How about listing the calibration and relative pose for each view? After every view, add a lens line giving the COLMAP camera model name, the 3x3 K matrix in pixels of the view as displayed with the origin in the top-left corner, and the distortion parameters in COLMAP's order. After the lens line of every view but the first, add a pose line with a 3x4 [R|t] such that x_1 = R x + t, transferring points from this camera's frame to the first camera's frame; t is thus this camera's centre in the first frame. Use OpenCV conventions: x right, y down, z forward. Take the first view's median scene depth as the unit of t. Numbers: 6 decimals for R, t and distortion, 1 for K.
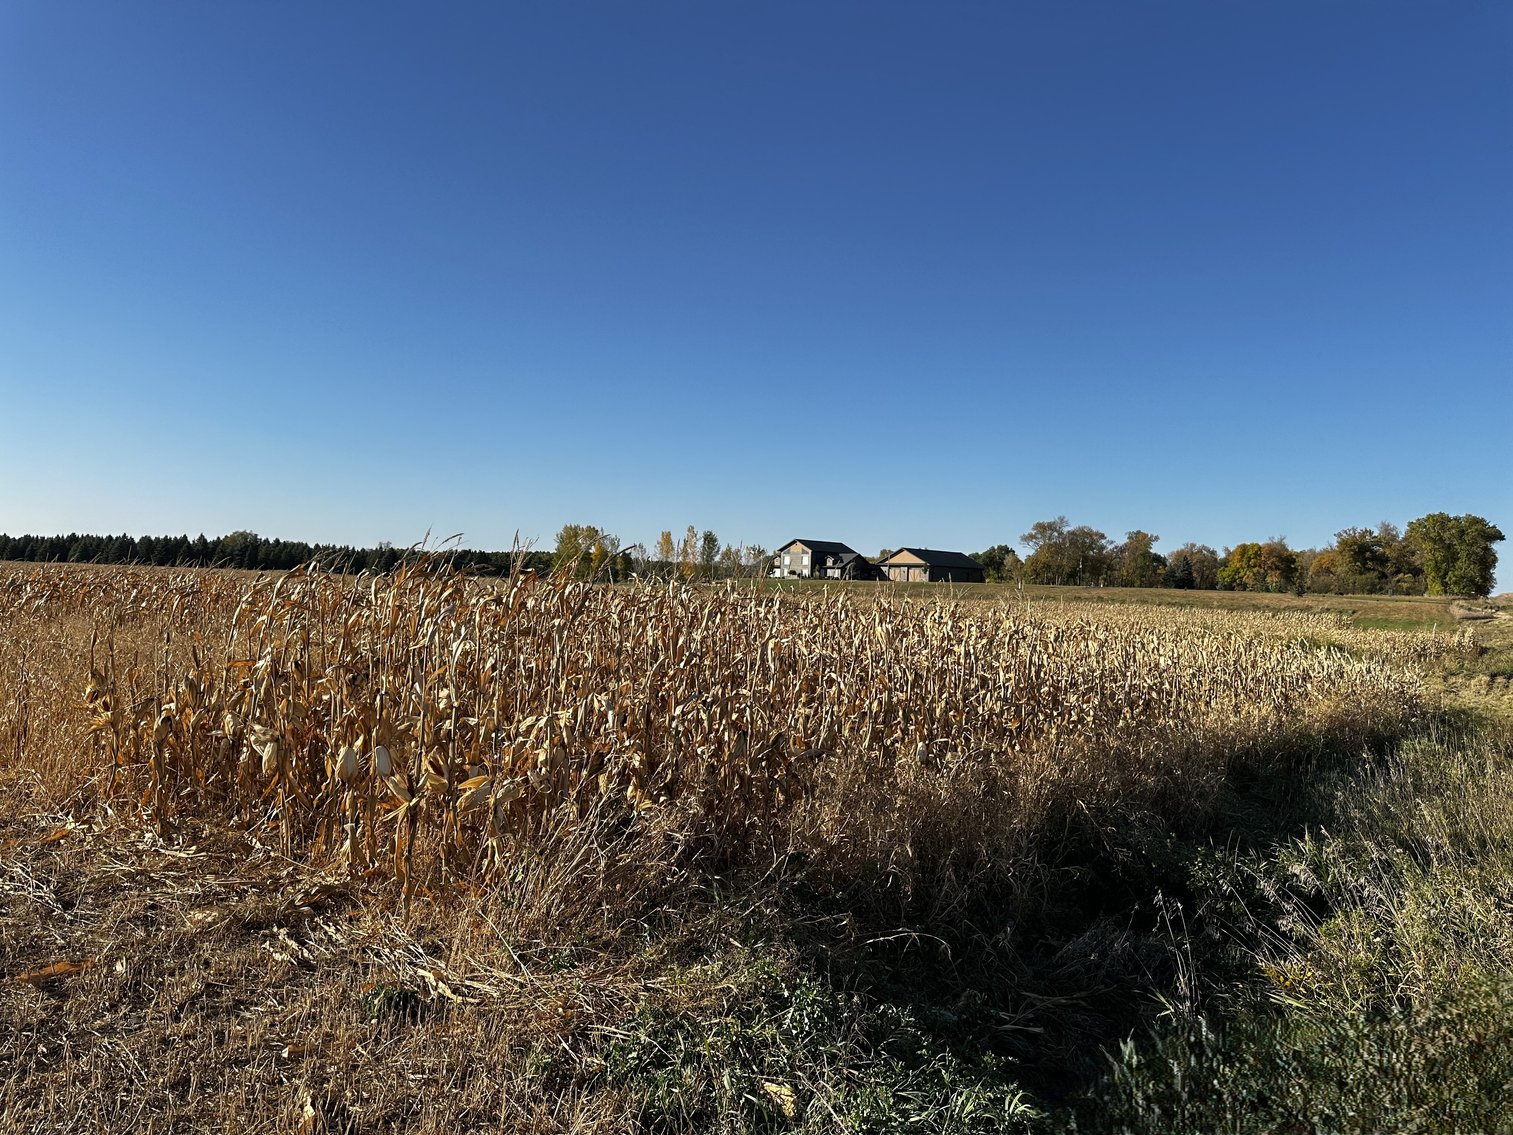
lens RADIAL K [[1068.0, 0, 756.5], [0, 1068.0, 567.5], [0, 0, 1]] dist [0.100825, -0.120508]
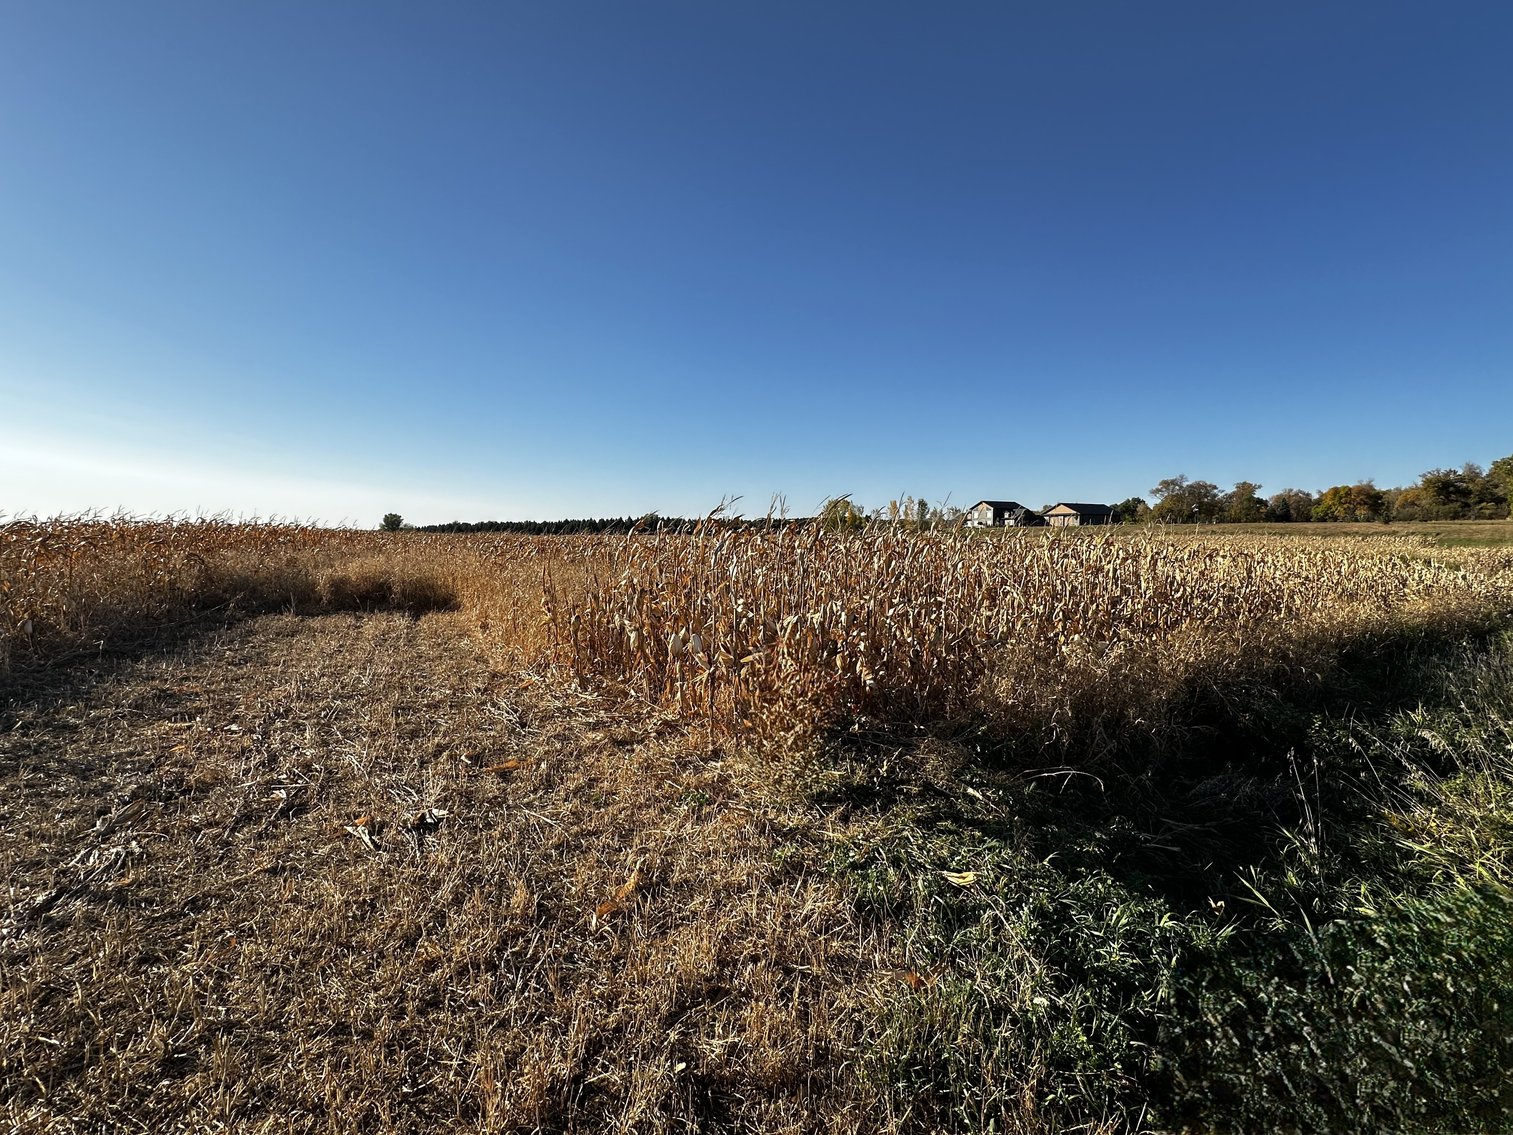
lens RADIAL K [[649.1, 0, 756.5], [0, 649.1, 567.5], [0, 0, 1]] dist [-0.019345, 0.010367]
pose [[0.953758, -0.027265, -0.299335, 0.013515], [0.044698, 0.997670, 0.051546, 0.017775], [0.297232, -0.062542, 0.952755, 0.101603]]
